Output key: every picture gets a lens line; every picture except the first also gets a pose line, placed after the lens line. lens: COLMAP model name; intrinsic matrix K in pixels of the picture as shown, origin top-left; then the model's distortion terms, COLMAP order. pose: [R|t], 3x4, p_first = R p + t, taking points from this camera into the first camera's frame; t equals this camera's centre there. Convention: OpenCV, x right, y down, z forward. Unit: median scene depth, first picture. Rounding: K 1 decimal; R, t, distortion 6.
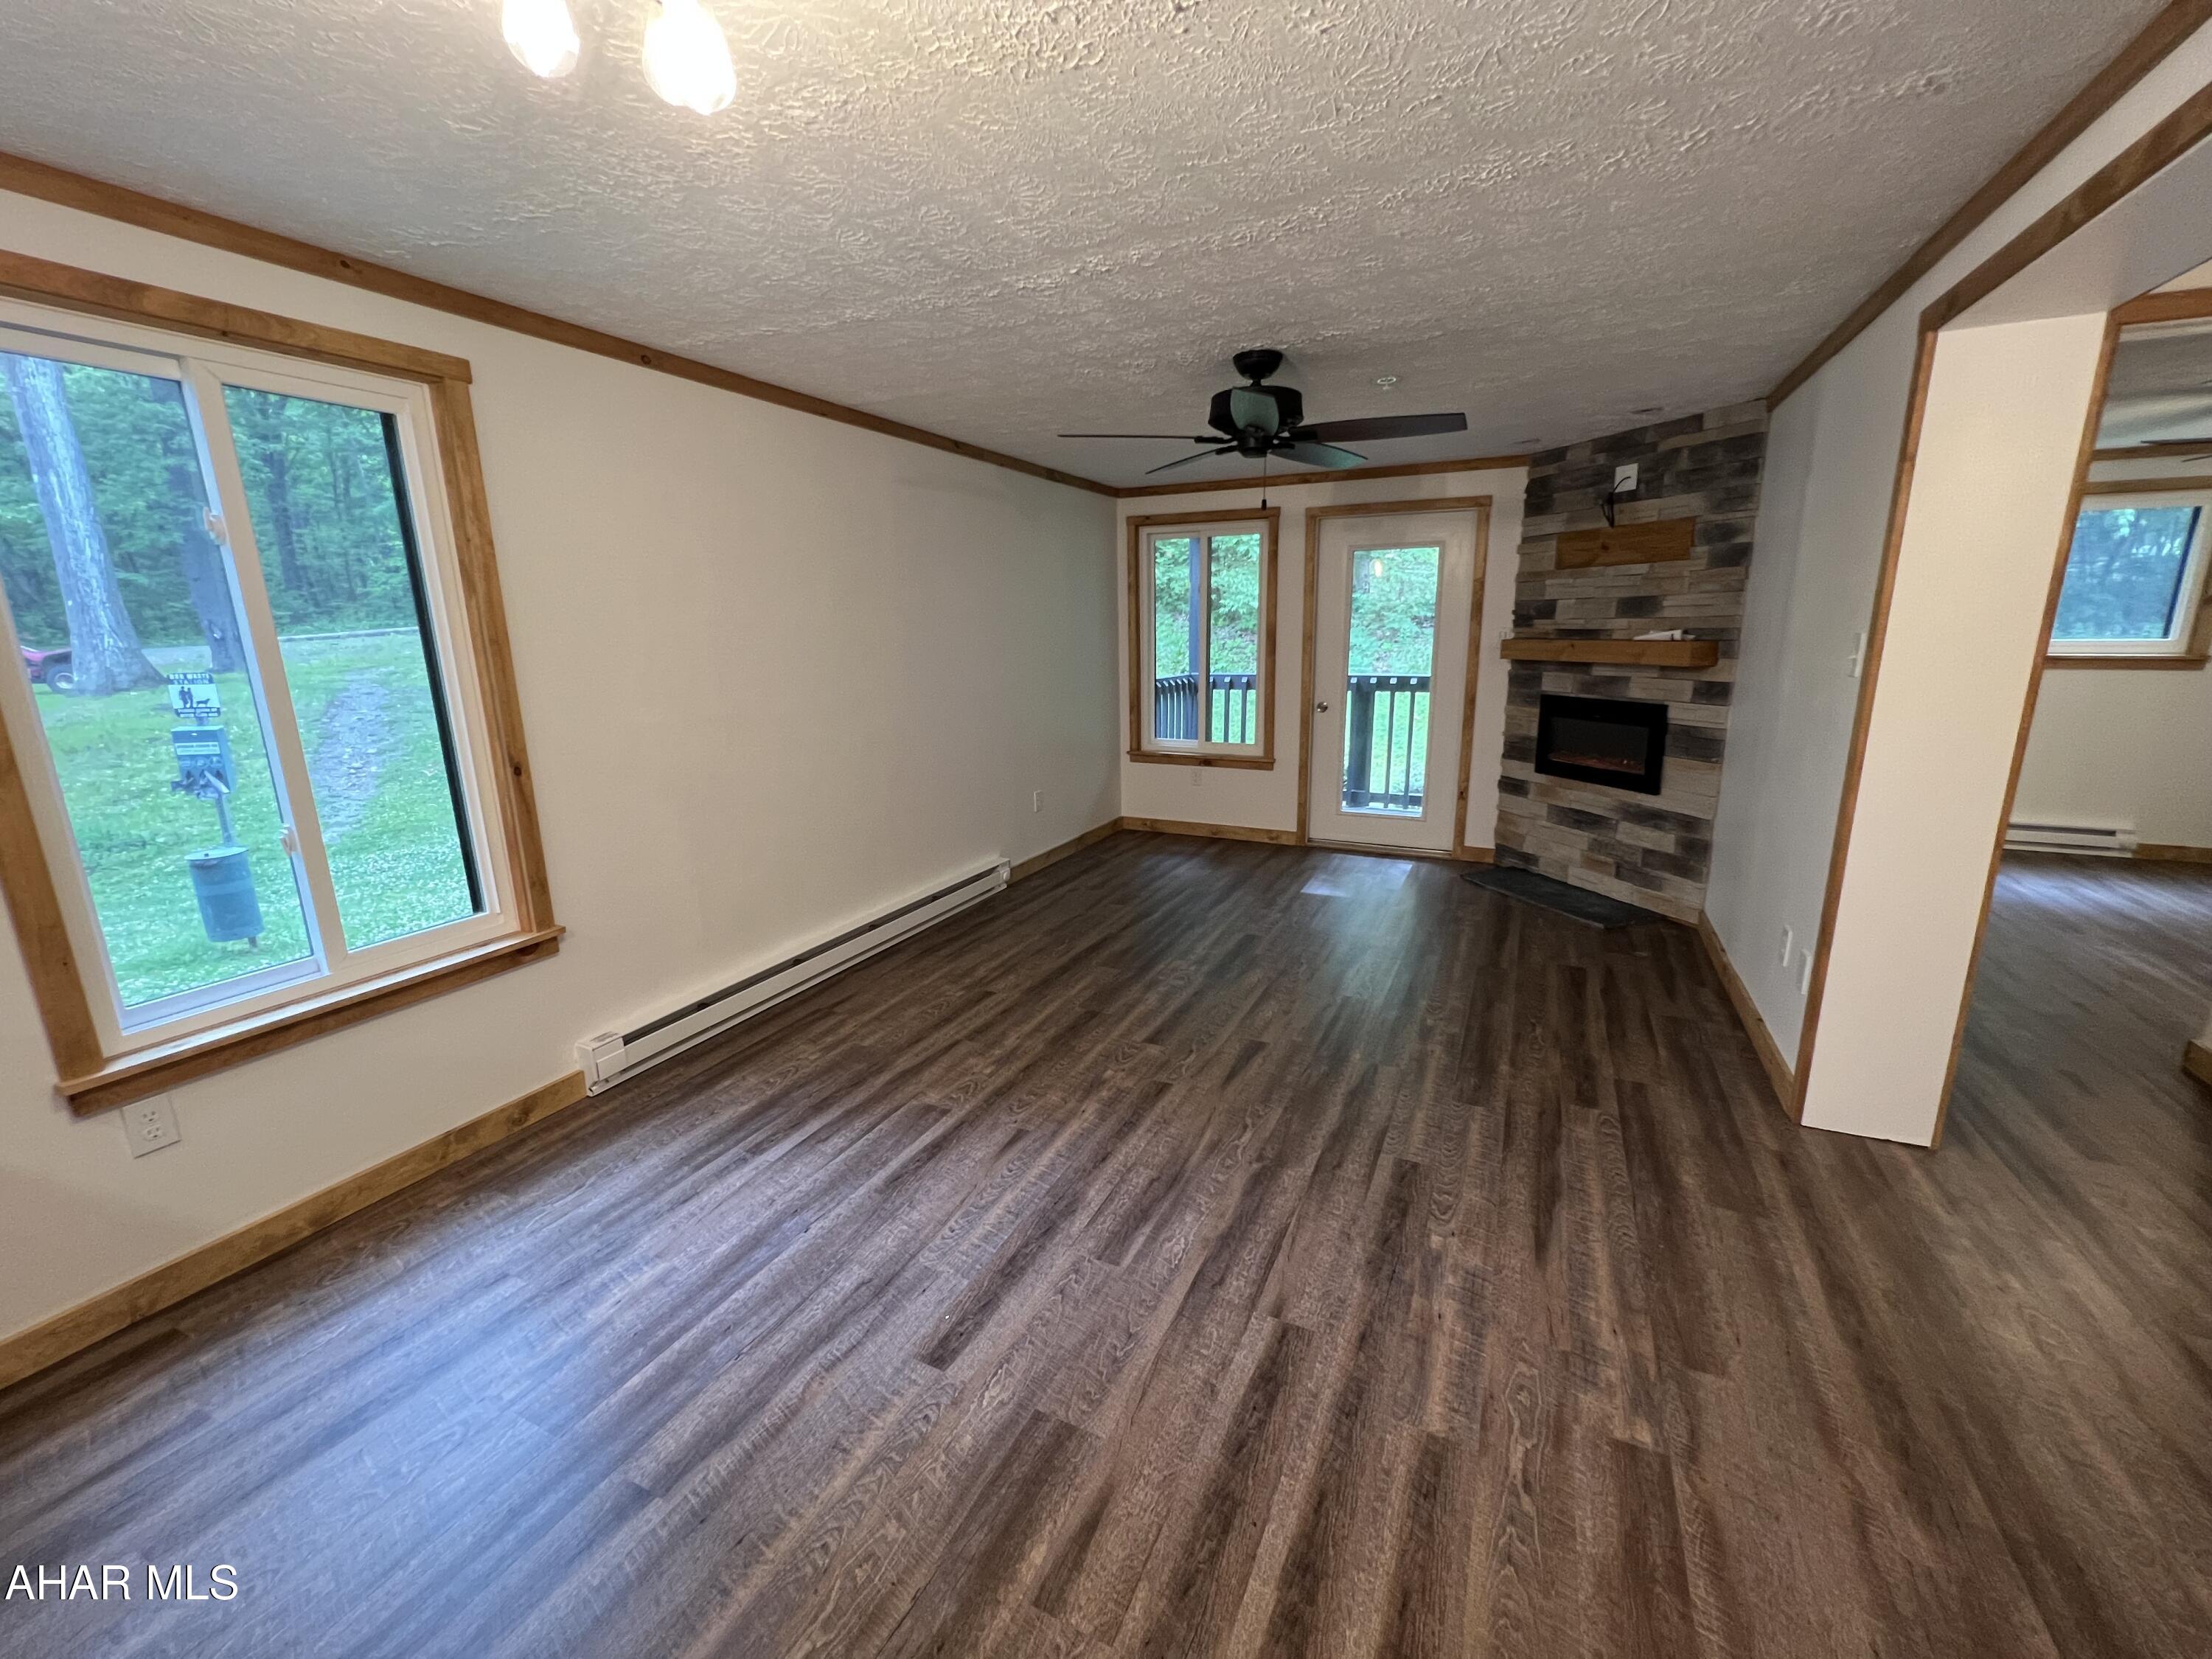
lens RADIAL K [[878.7, 0, 1103.6], [0, 878.7, 822.9], [0, 0, 1]] dist [-0.002440, -0.000202]
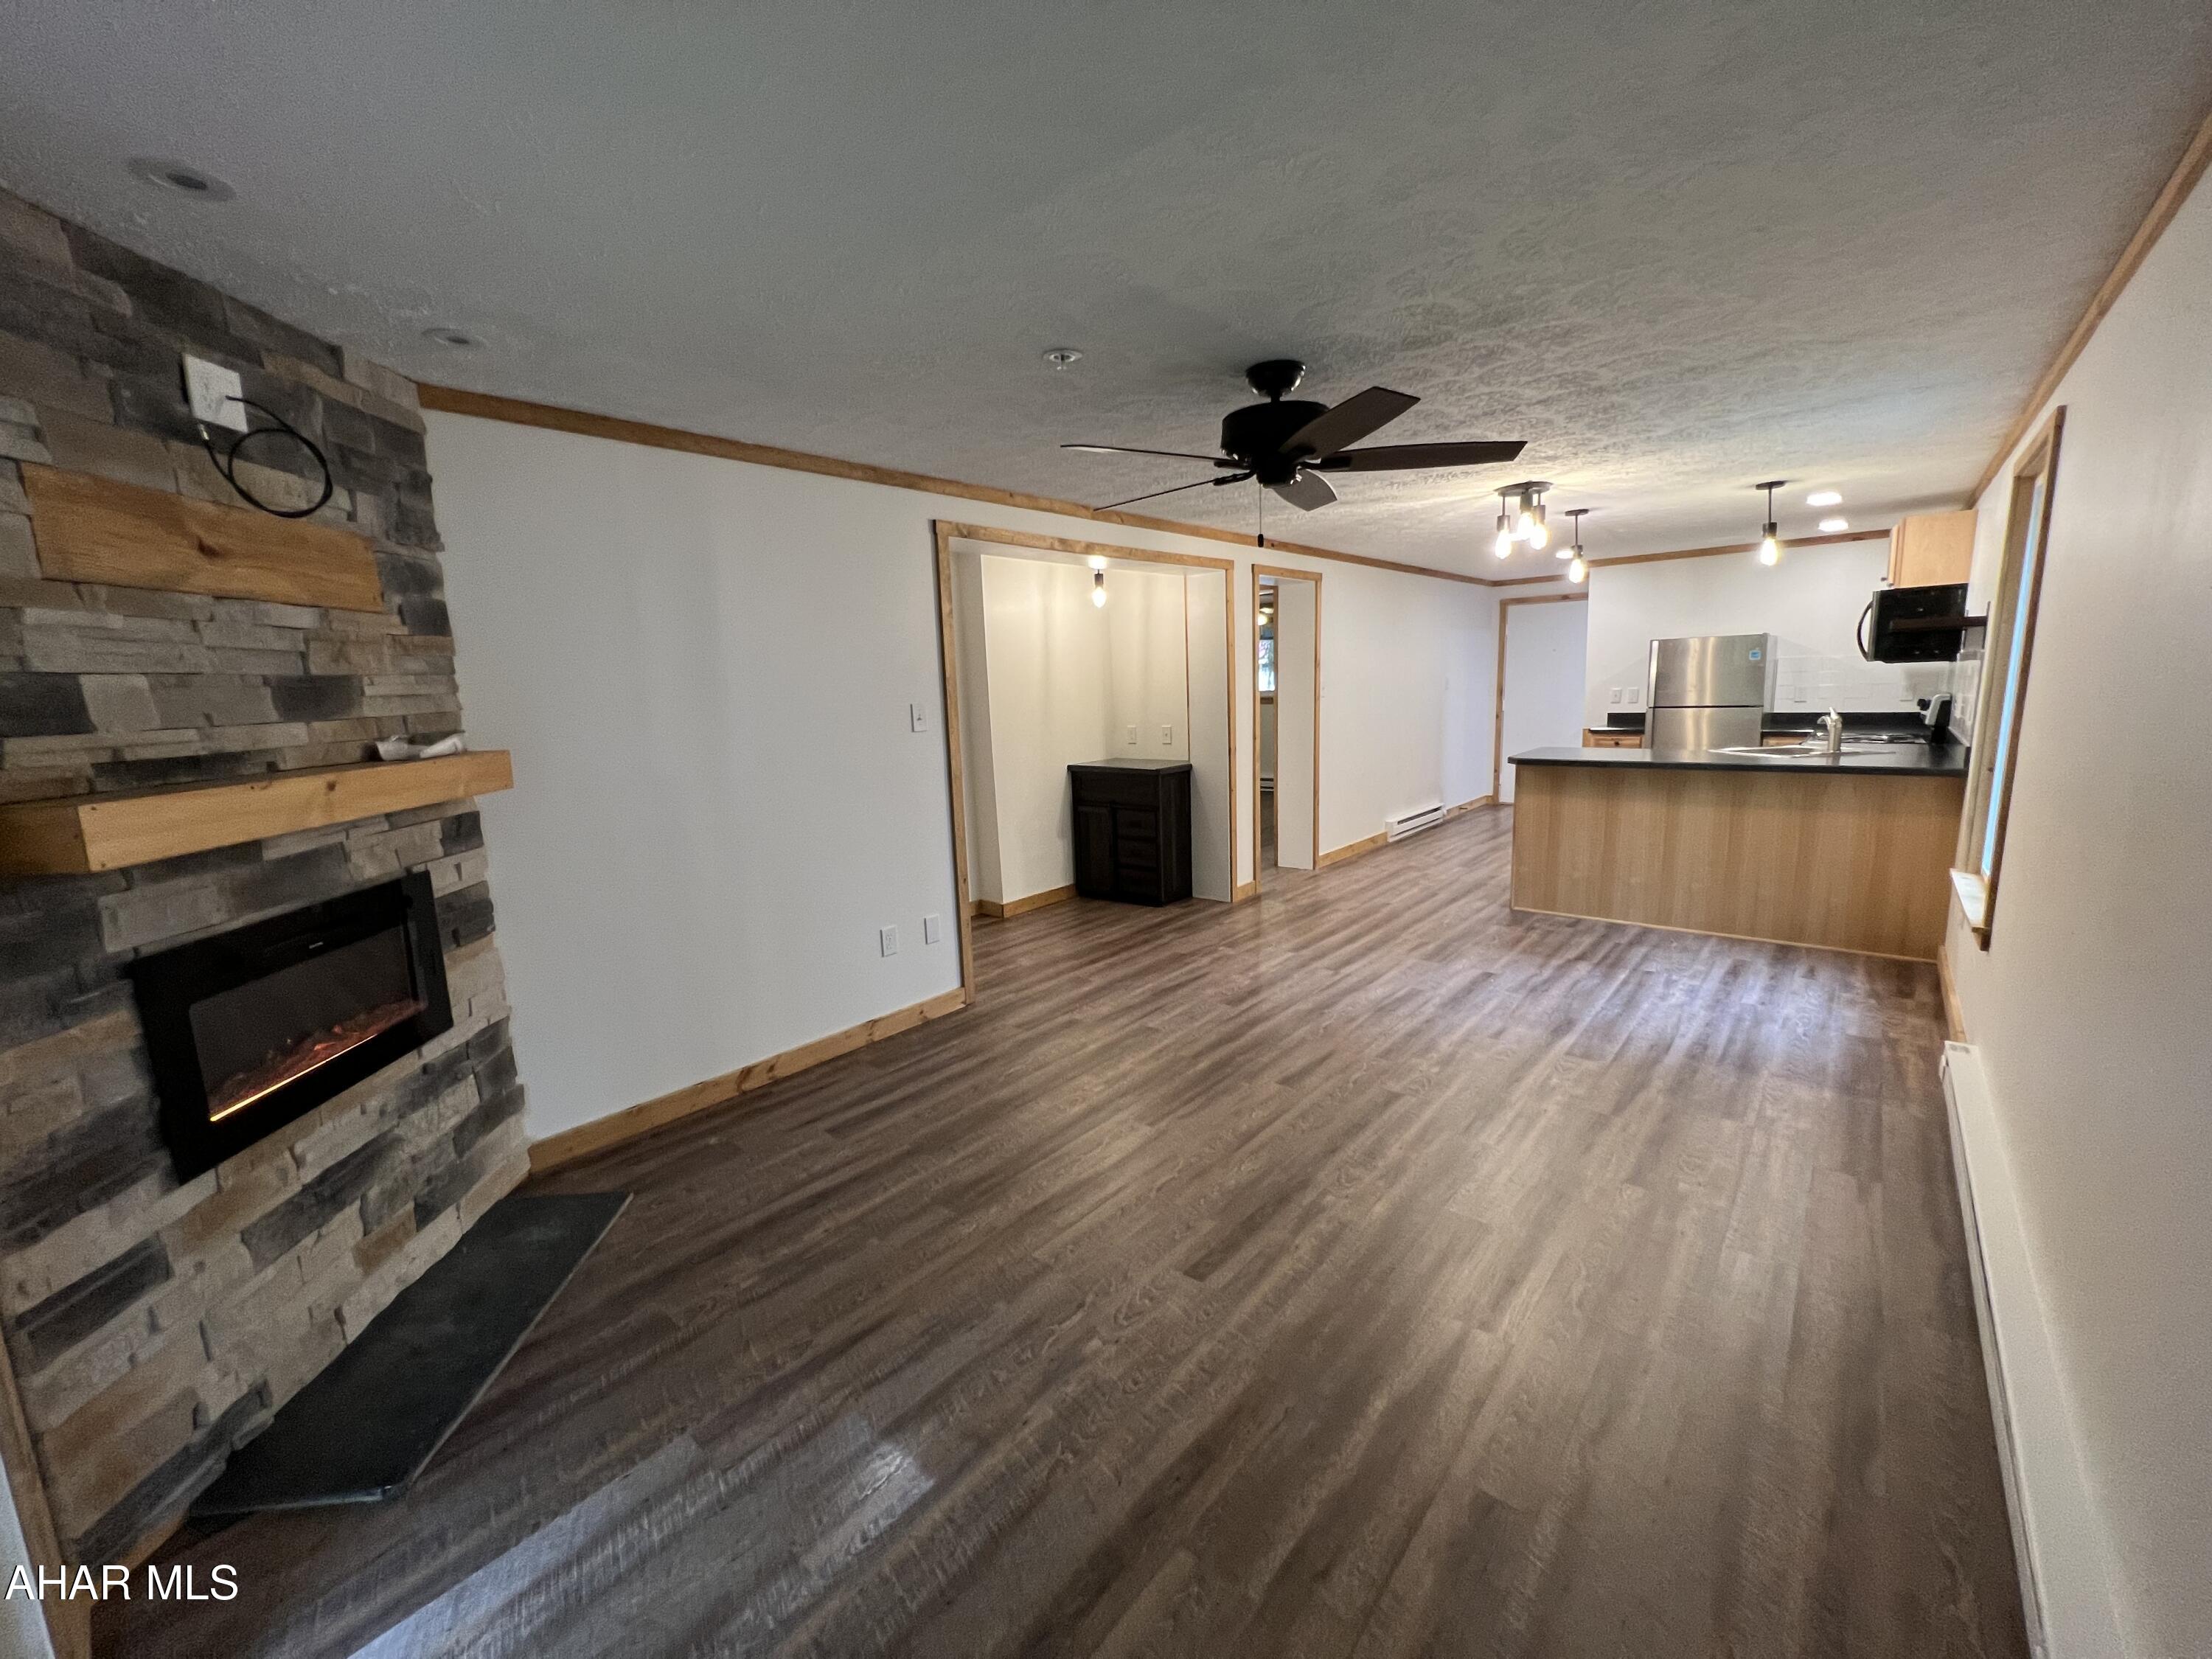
lens RADIAL K [[878.7, 0, 1103.6], [0, 878.7, 822.9], [0, 0, 1]] dist [-0.002440, -0.000202]
pose [[-0.964794, 0.005140, 0.262956, 0.092973], [0.104640, 0.924772, 0.365852, -0.364377], [-0.241294, 0.380488, -0.892752, 1.568107]]
